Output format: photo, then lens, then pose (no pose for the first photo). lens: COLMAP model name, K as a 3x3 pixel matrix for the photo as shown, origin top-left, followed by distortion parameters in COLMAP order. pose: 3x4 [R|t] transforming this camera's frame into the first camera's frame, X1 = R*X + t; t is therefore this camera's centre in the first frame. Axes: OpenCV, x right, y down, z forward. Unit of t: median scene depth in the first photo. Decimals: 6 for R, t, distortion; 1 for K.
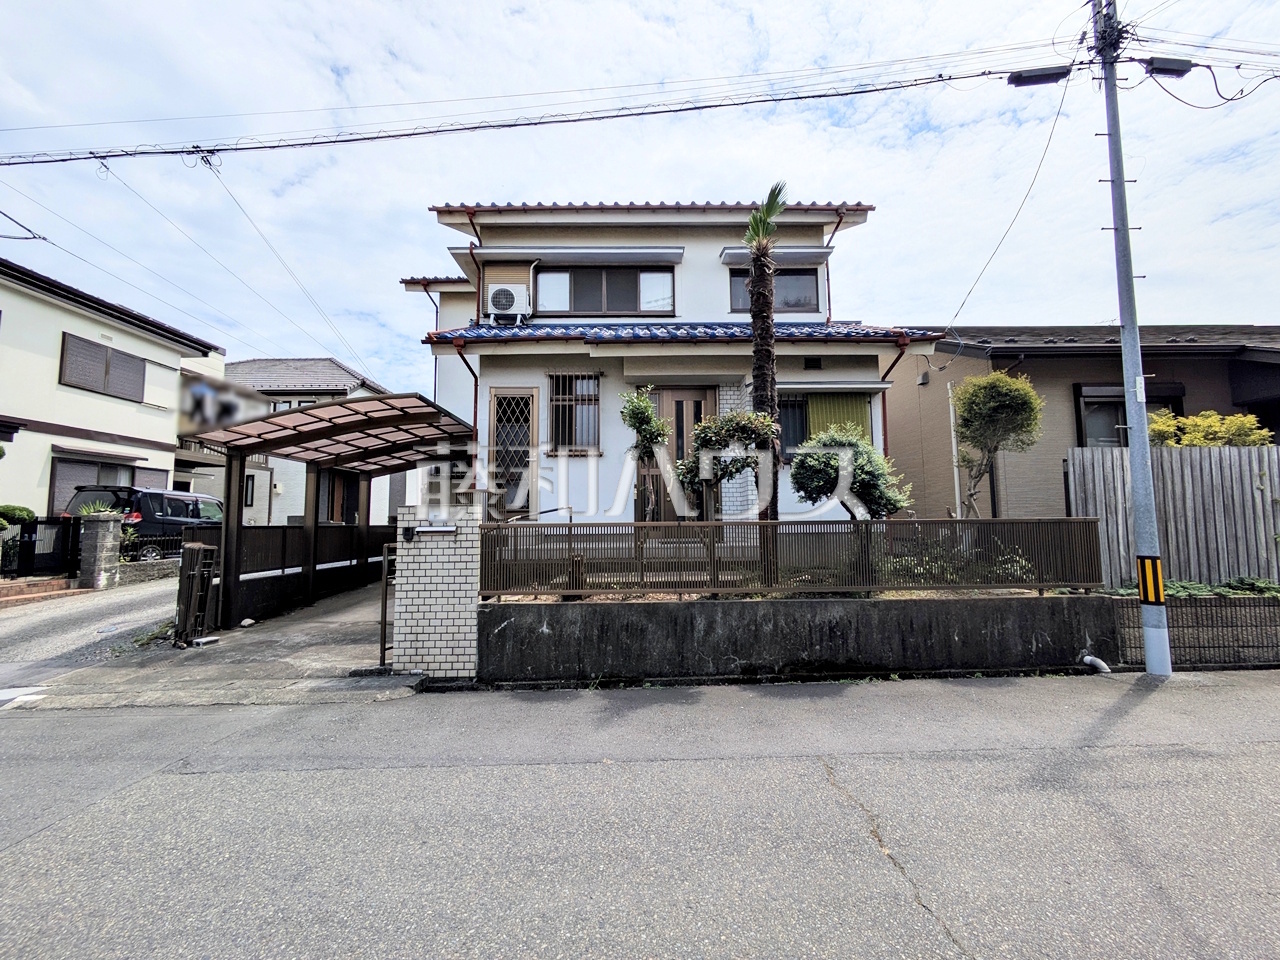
lens RADIAL K [[509.5, 0, 646.0], [0, 509.5, 481.4], [0, 0, 1]] dist [0.000849, 0.000969]
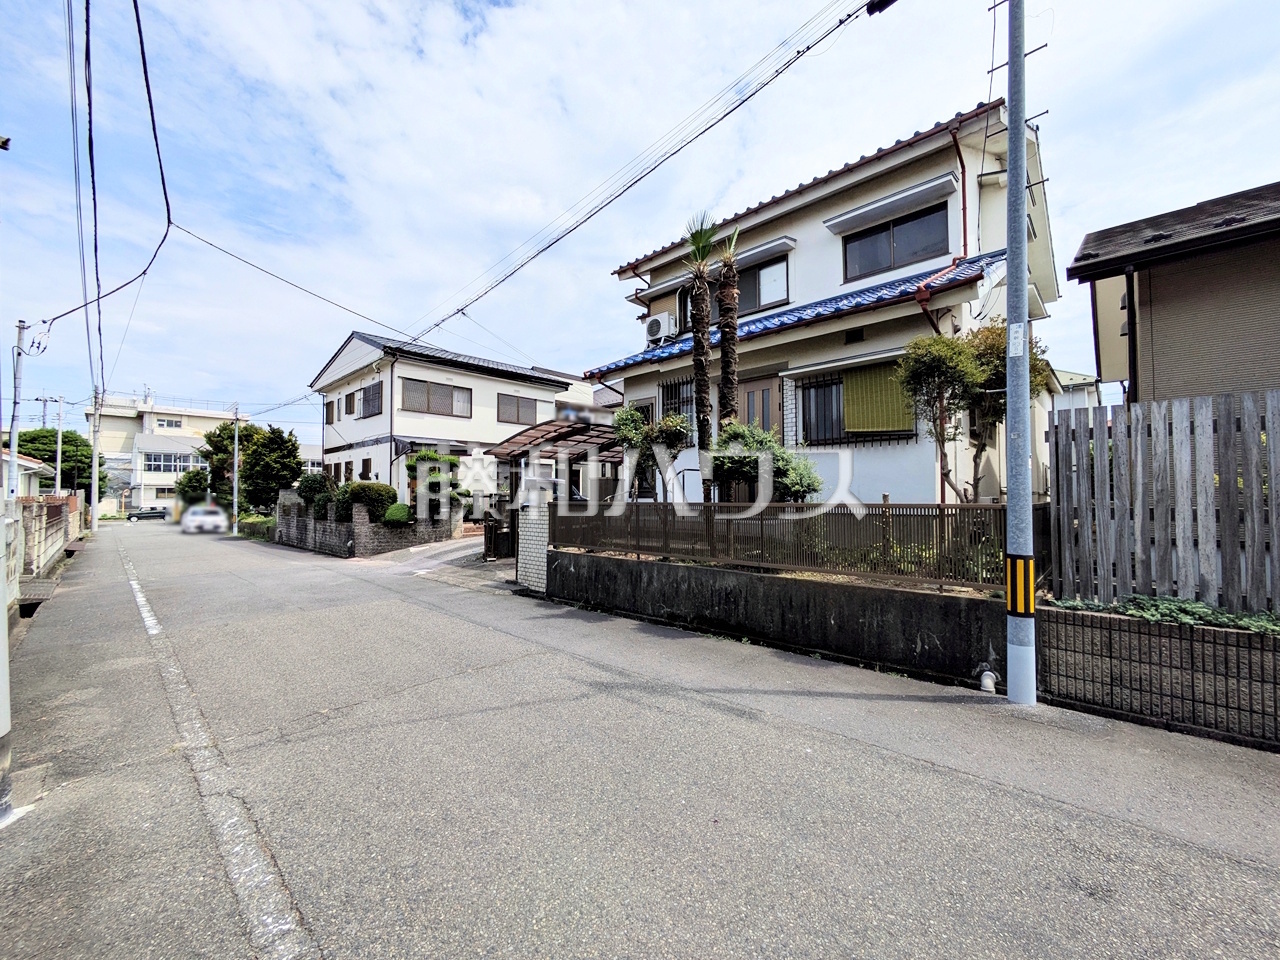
lens RADIAL K [[509.5, 0, 638.0], [0, 509.5, 483.5], [0, 0, 1]] dist [0.000849, 0.000969]
pose [[0.716396, -0.010386, -0.697616, 1.030989], [0.050876, 0.998005, 0.037387, -0.020651], [0.695836, -0.062276, 0.715495, 0.034140]]
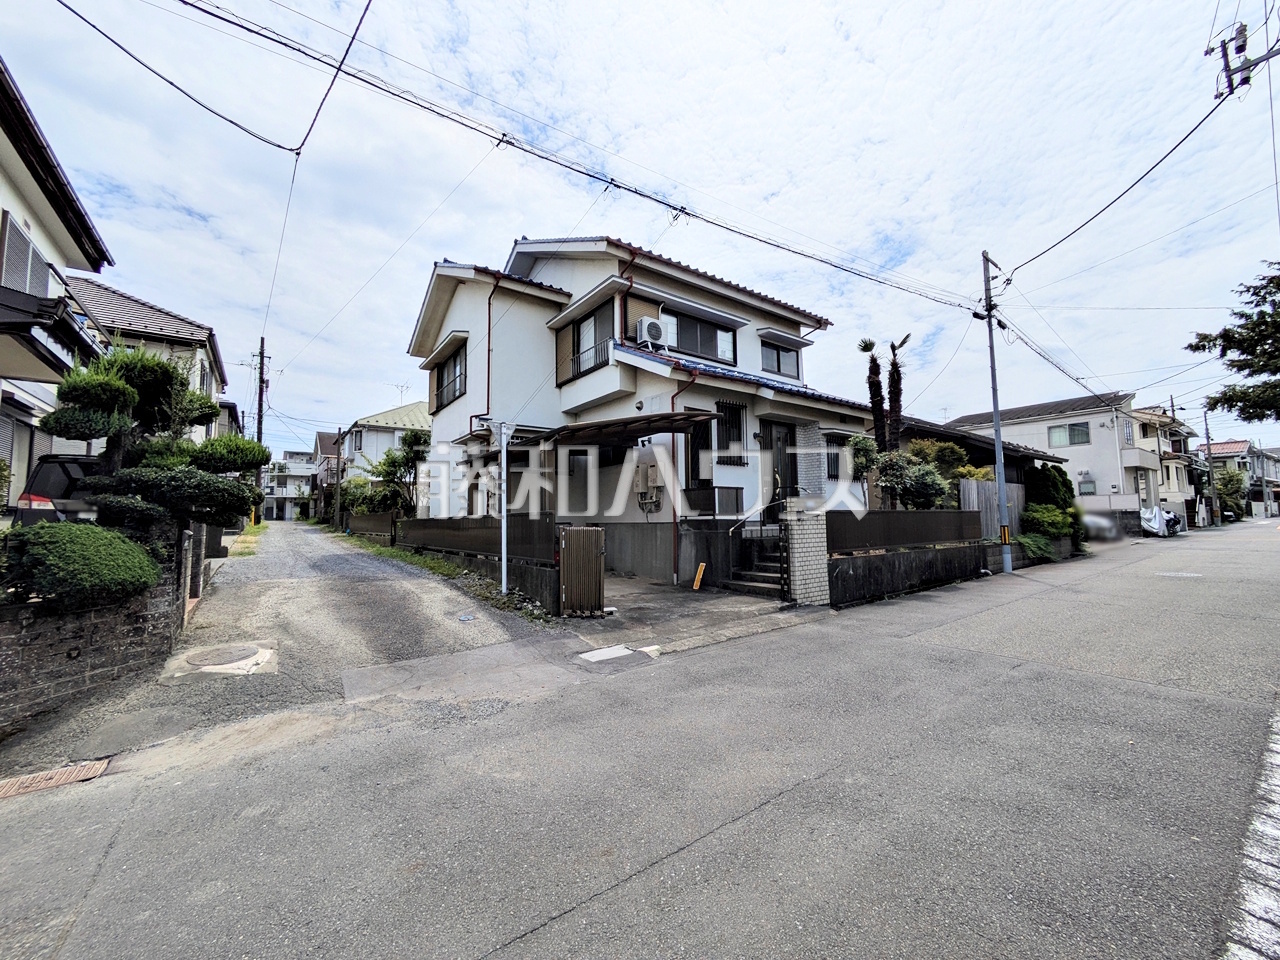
lens RADIAL K [[509.5, 0, 646.7], [0, 509.5, 481.2], [0, 0, 1]] dist [0.000849, 0.000969]
pose [[0.807272, 0.042567, 0.588642, -1.749353], [-0.042469, 0.999000, -0.013999, 0.038585], [-0.588649, -0.013698, 0.808273, 0.024621]]
